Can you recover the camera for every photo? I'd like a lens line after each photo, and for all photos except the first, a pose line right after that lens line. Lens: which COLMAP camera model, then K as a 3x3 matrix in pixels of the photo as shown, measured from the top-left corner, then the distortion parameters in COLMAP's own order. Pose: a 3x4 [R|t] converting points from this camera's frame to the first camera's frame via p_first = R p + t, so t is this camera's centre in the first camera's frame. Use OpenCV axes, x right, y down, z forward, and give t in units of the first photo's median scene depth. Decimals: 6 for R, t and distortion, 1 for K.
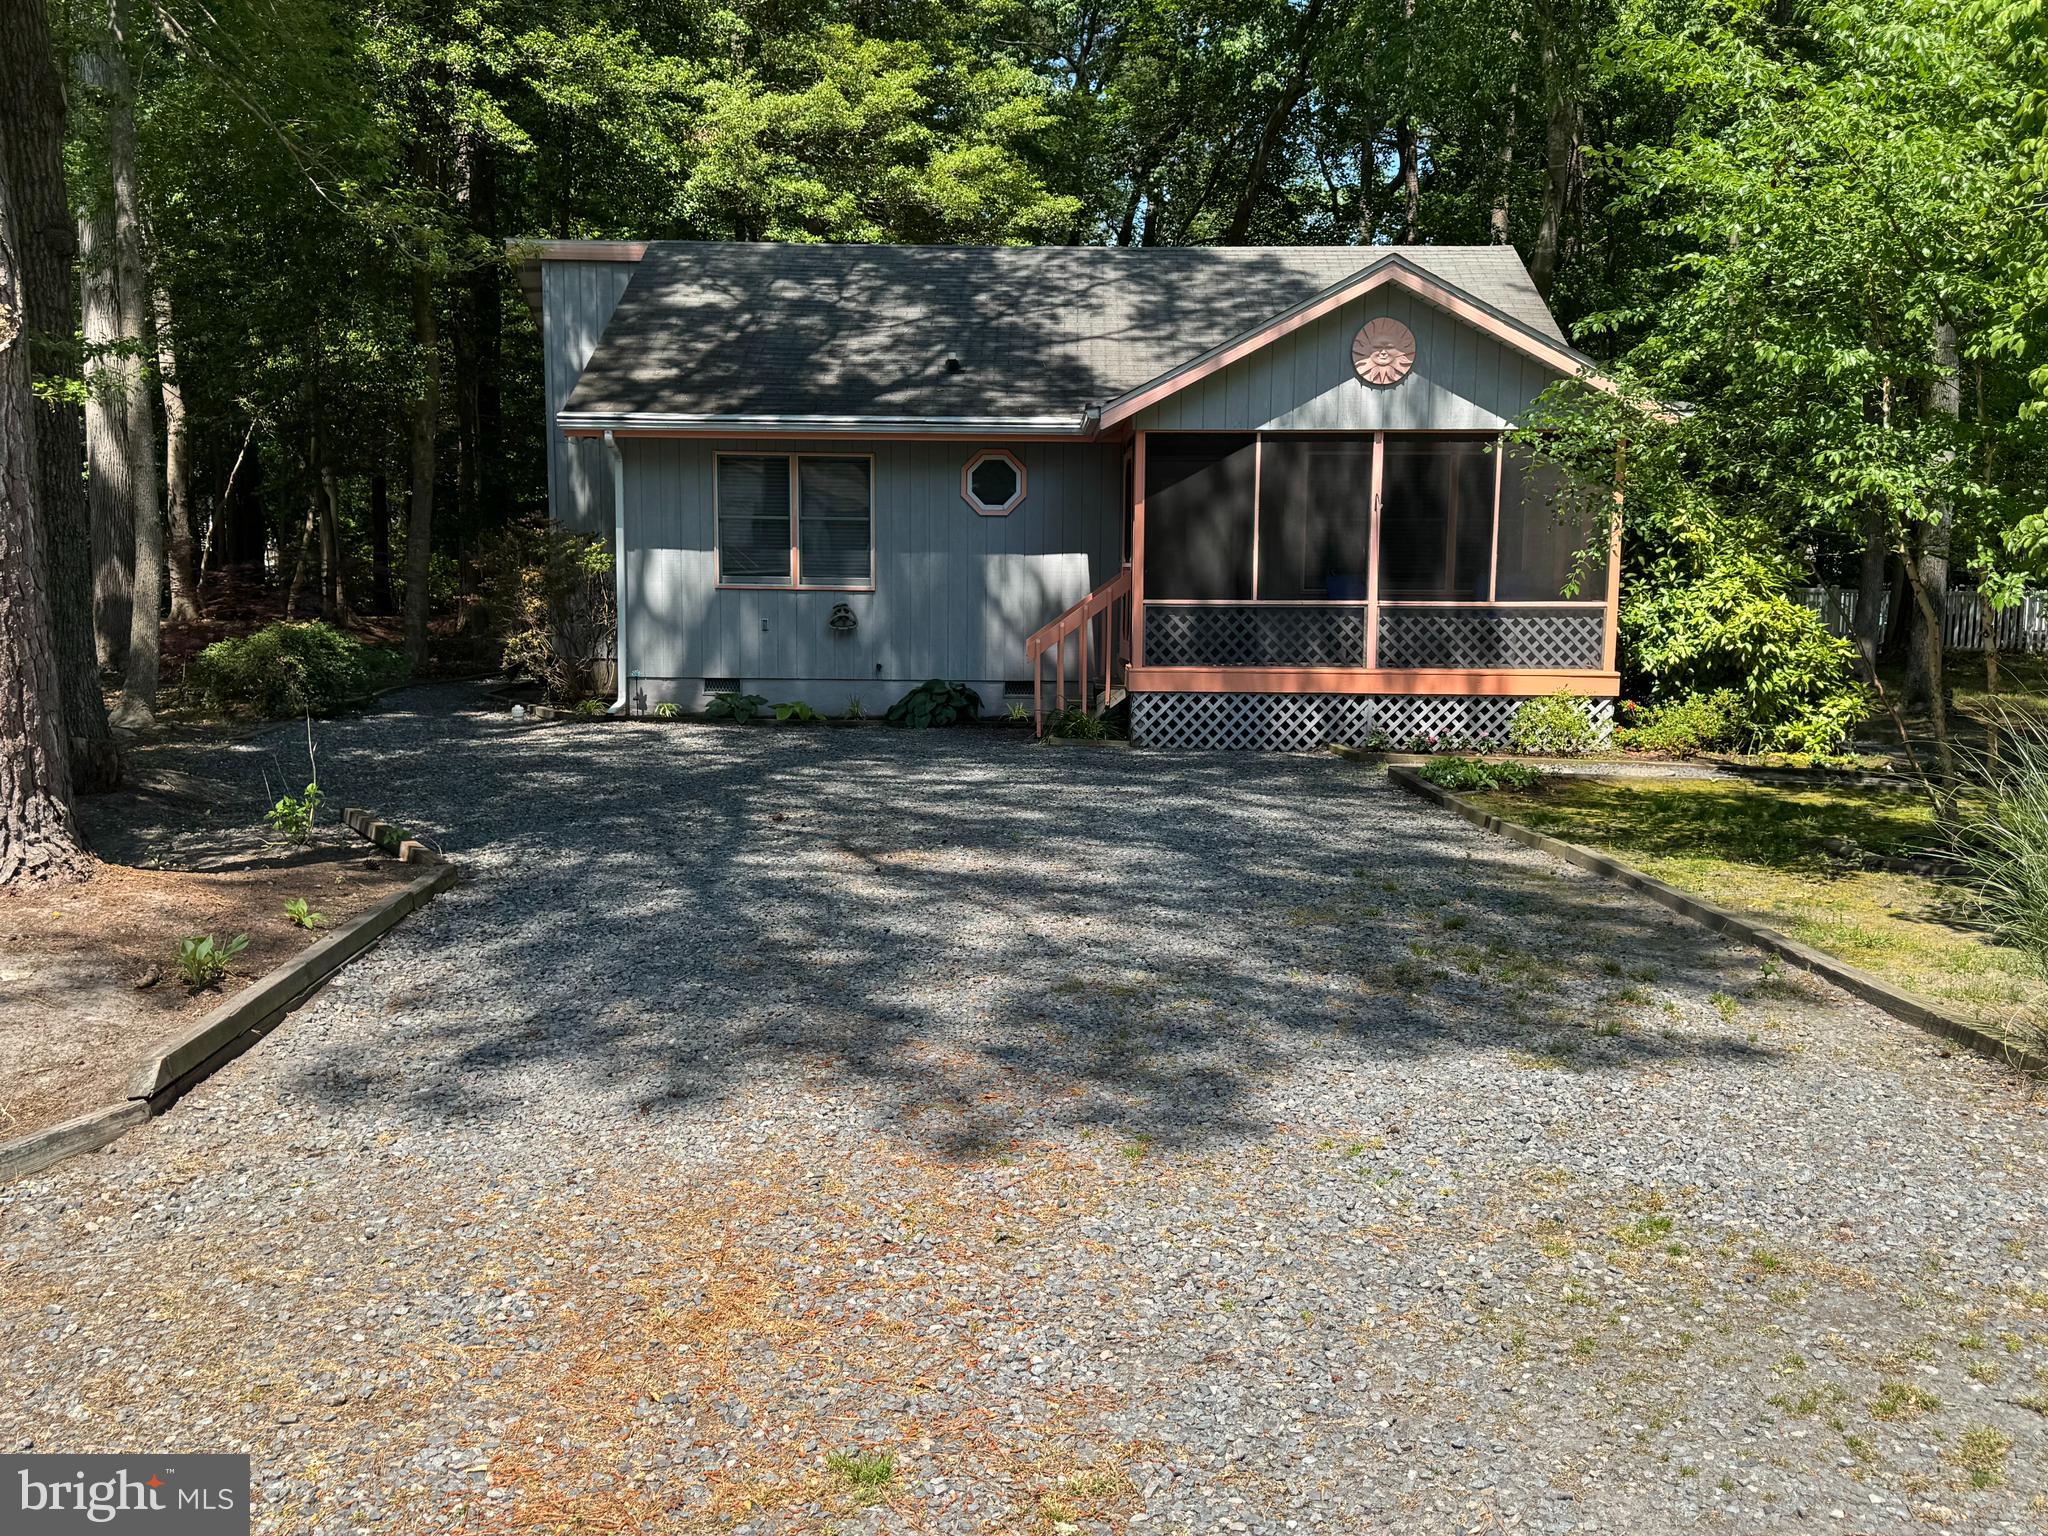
lens RADIAL K [[1932.5, 0, 1030.0], [0, 1932.5, 768.8], [0, 0, 1]] dist [0.096619, 0.000000]
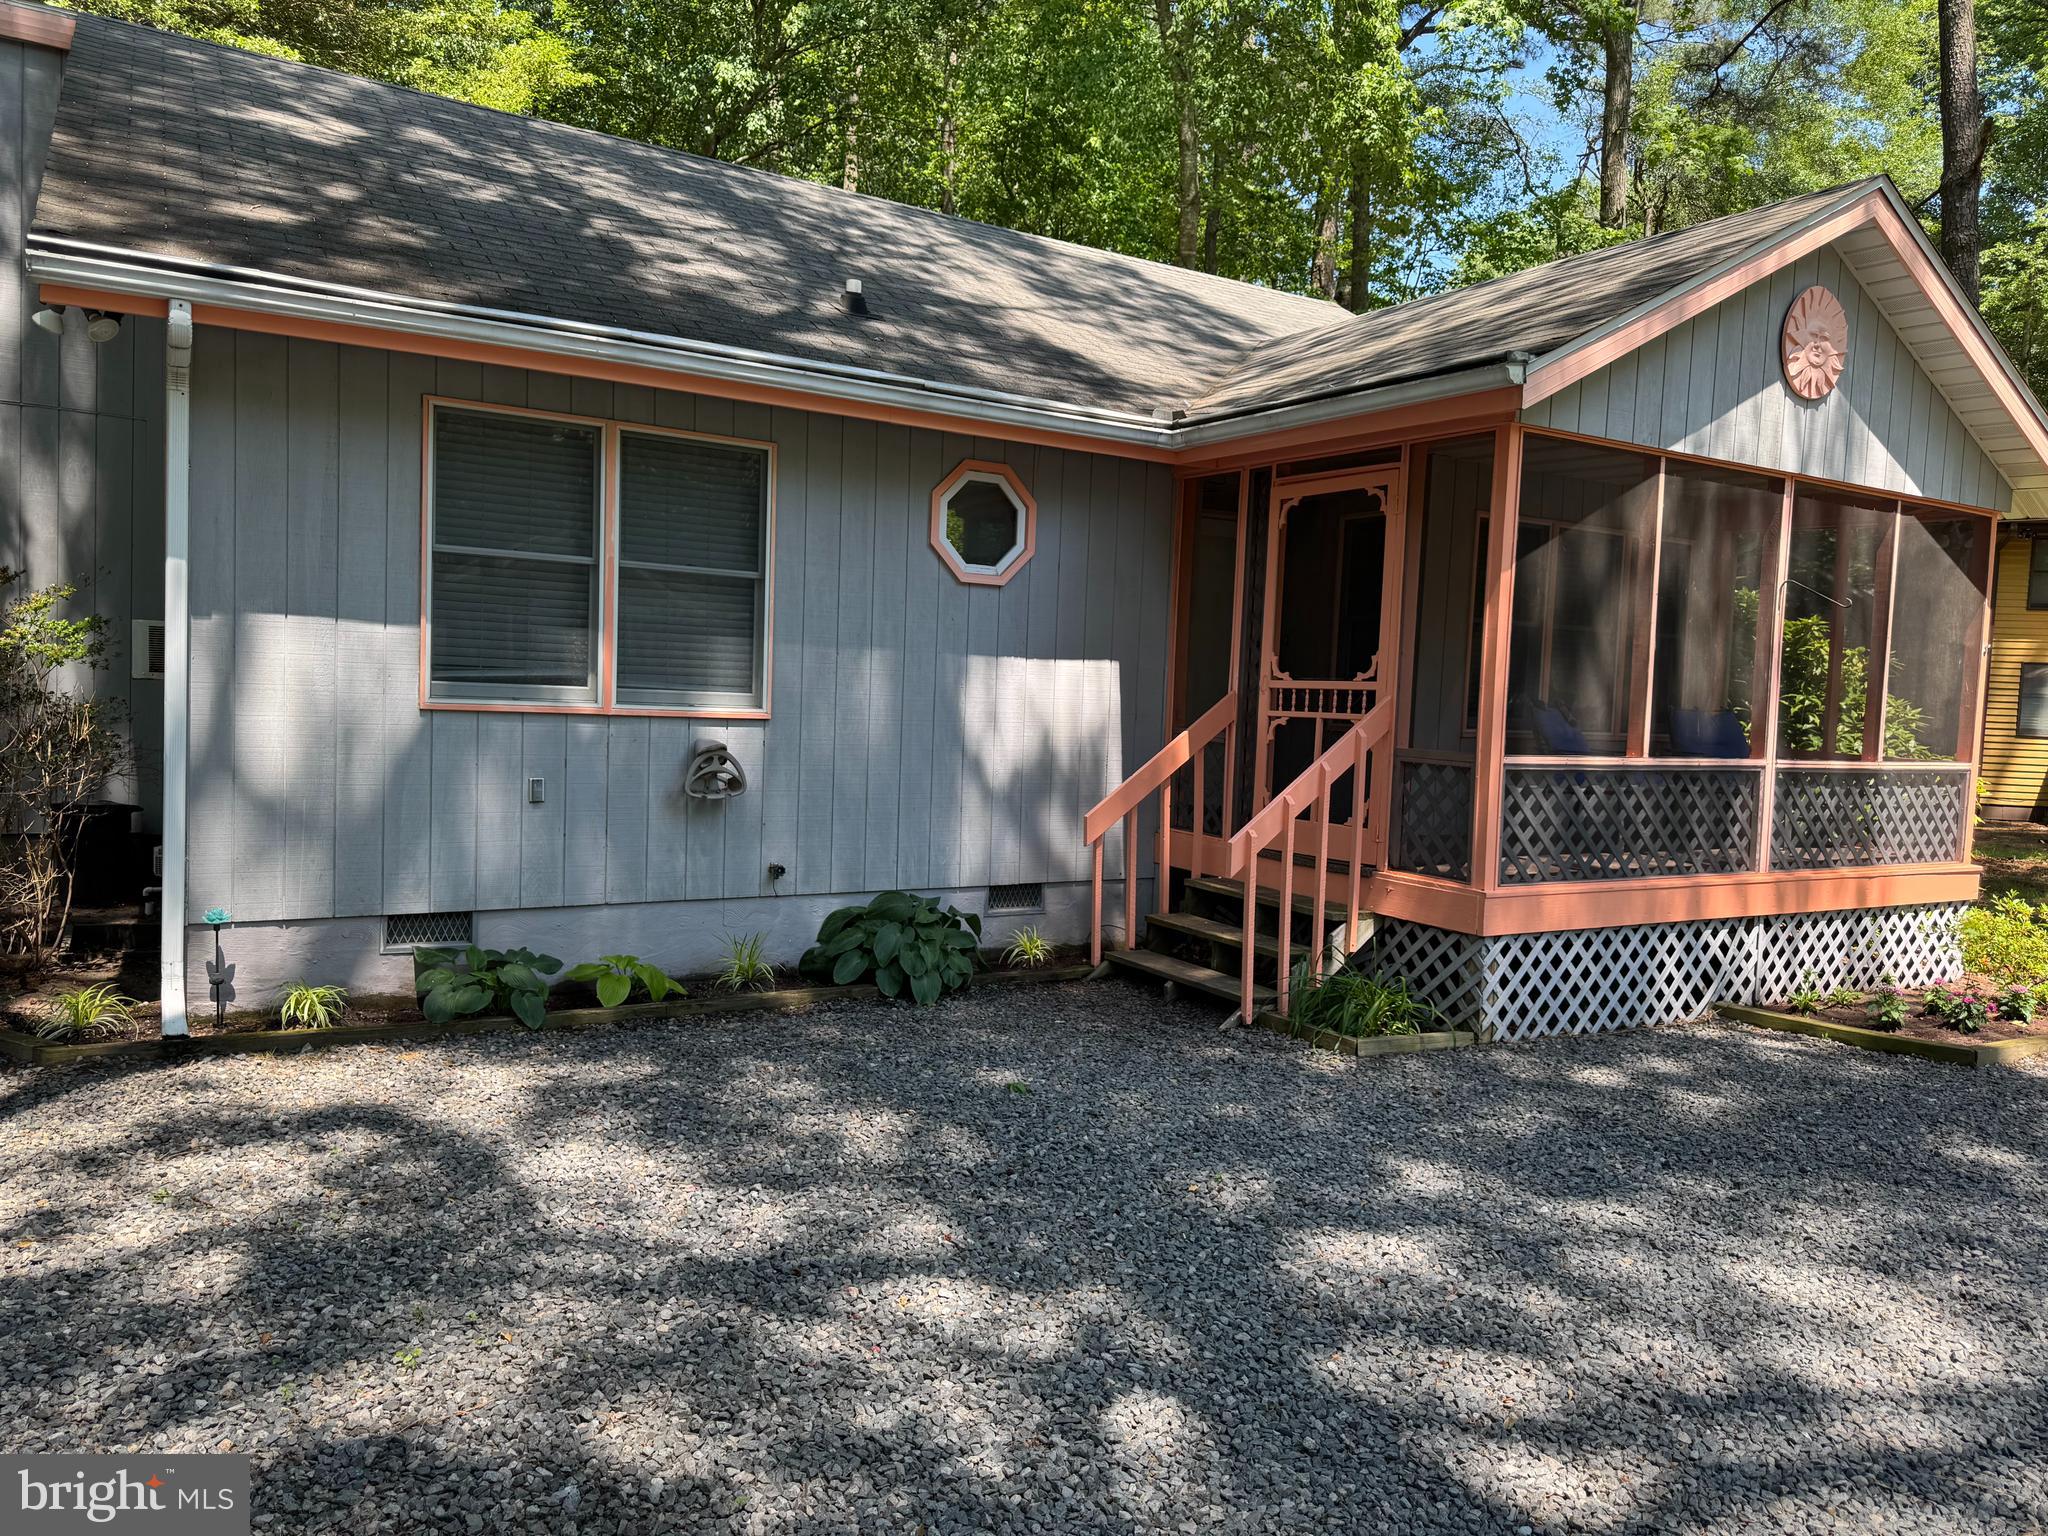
lens RADIAL K [[1487.1, 0, 1025.0], [0, 1487.1, 770.3], [0, 0, 1]] dist [-0.000702, -0.008113]
pose [[0.842550, -0.005135, 0.538593, -0.241985], [0.025571, 0.999208, -0.030475, -0.070081], [-0.538010, 0.039449, 0.842015, 0.688115]]
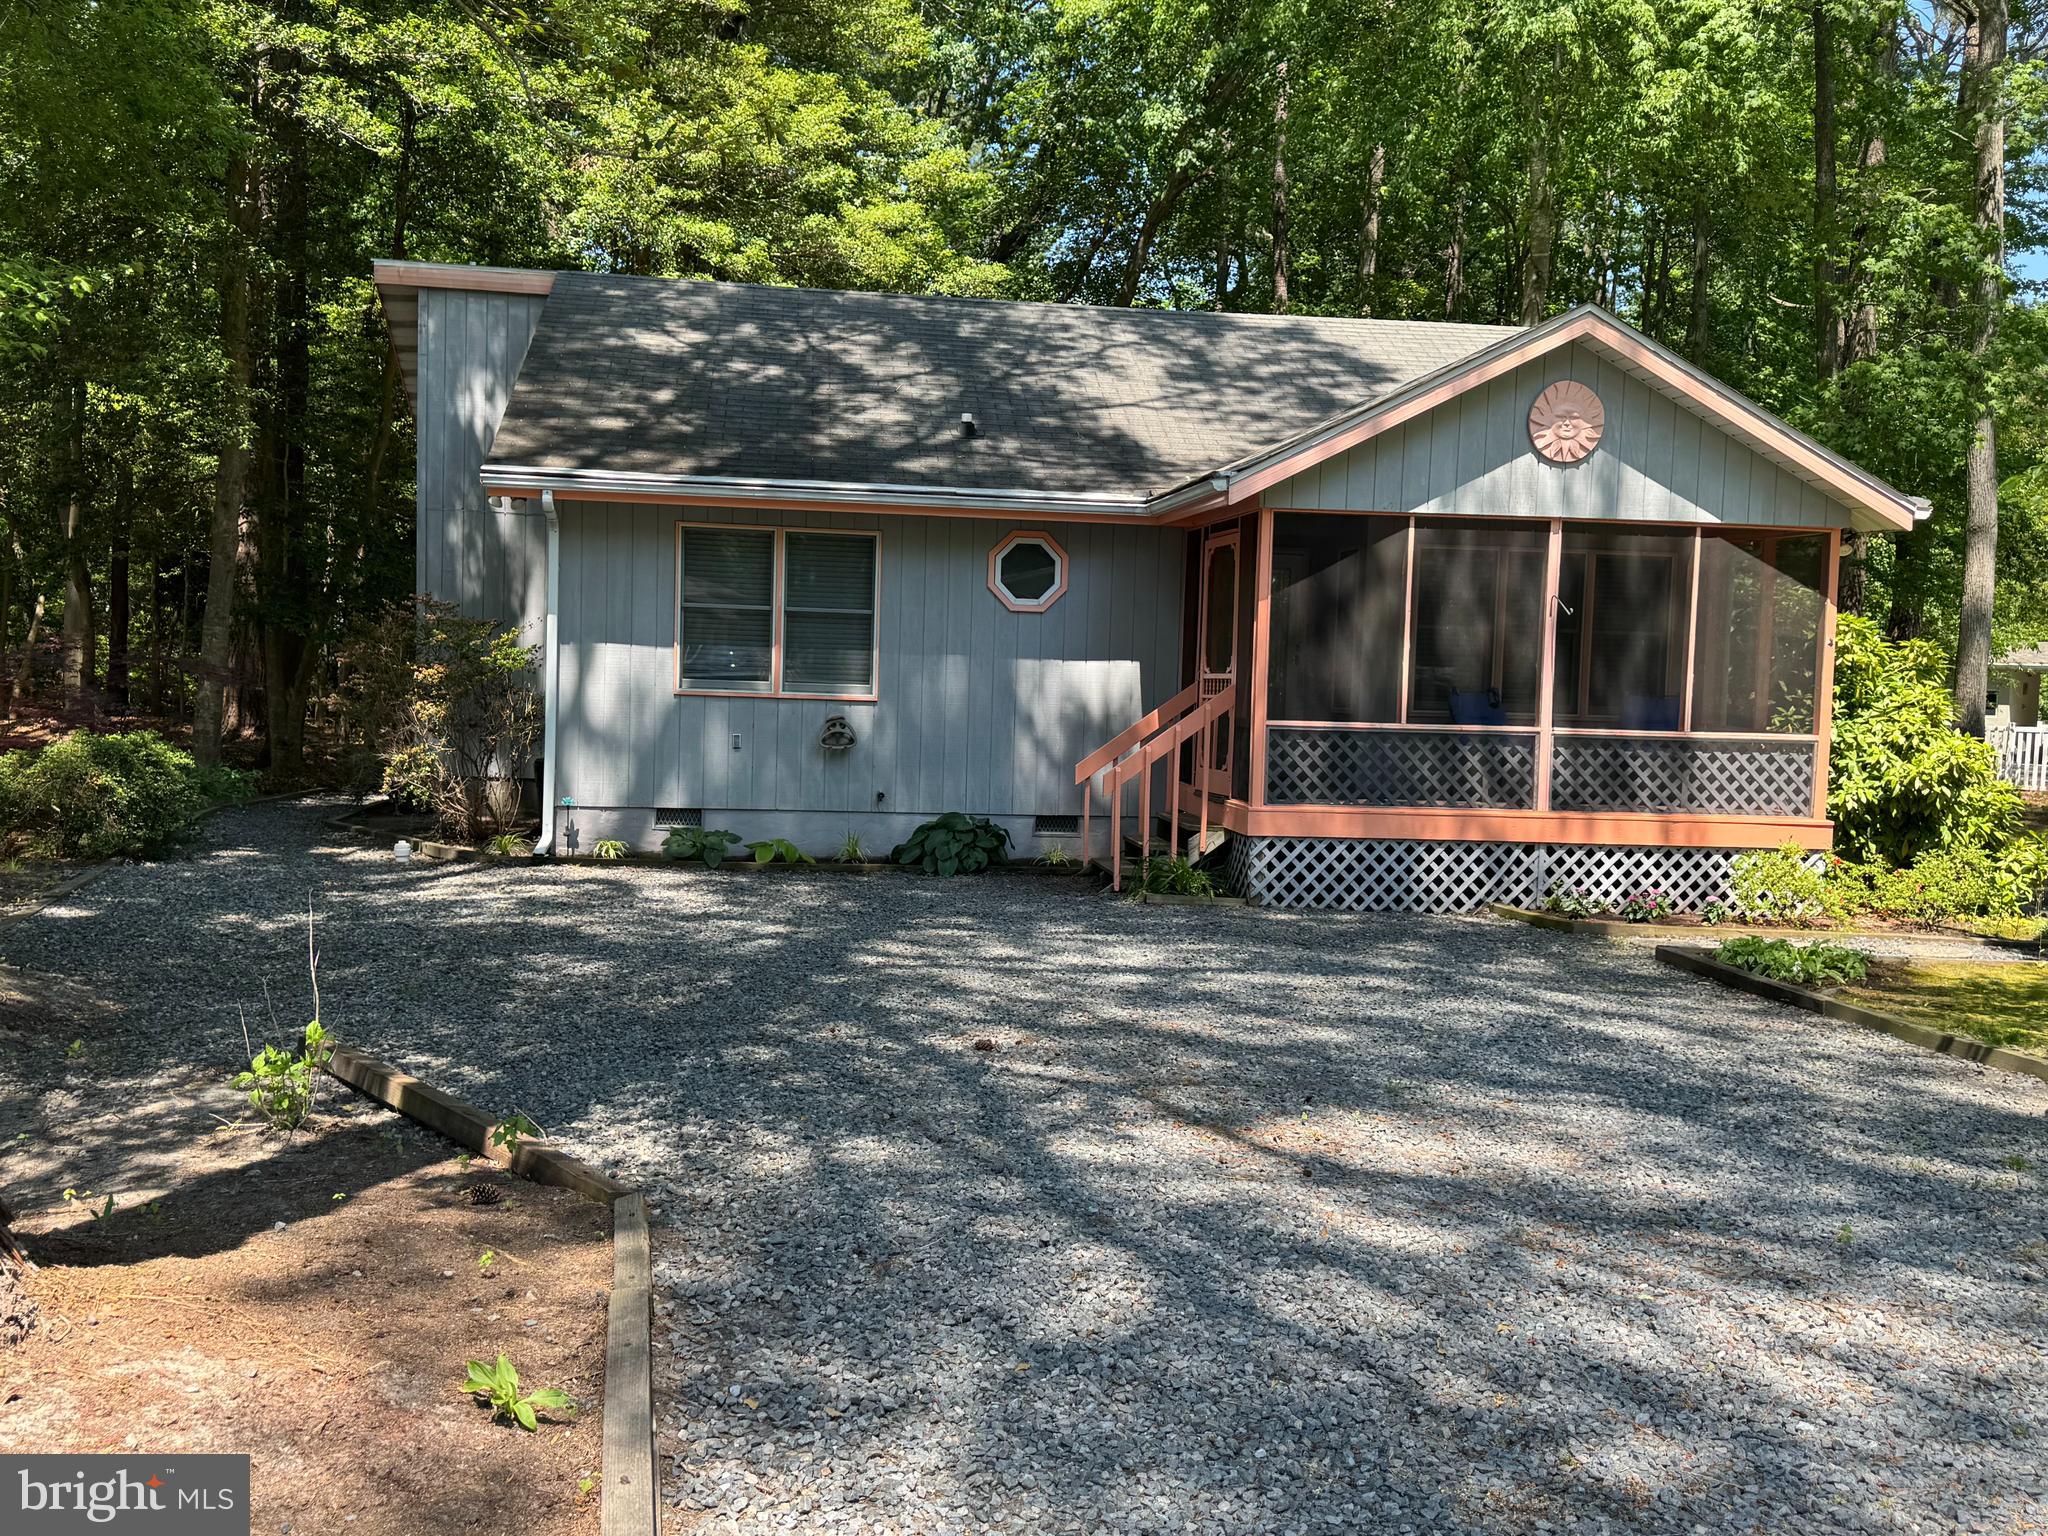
lens RADIAL K [[1932.5, 0, 1032.7], [0, 1932.5, 766.3], [0, 0, 1]] dist [0.096619, 0.000000]
pose [[0.989502, 0.015595, 0.143673, -0.139448], [-0.007086, 0.998200, -0.059551, -0.019428], [-0.144343, 0.057908, 0.987832, 0.217324]]
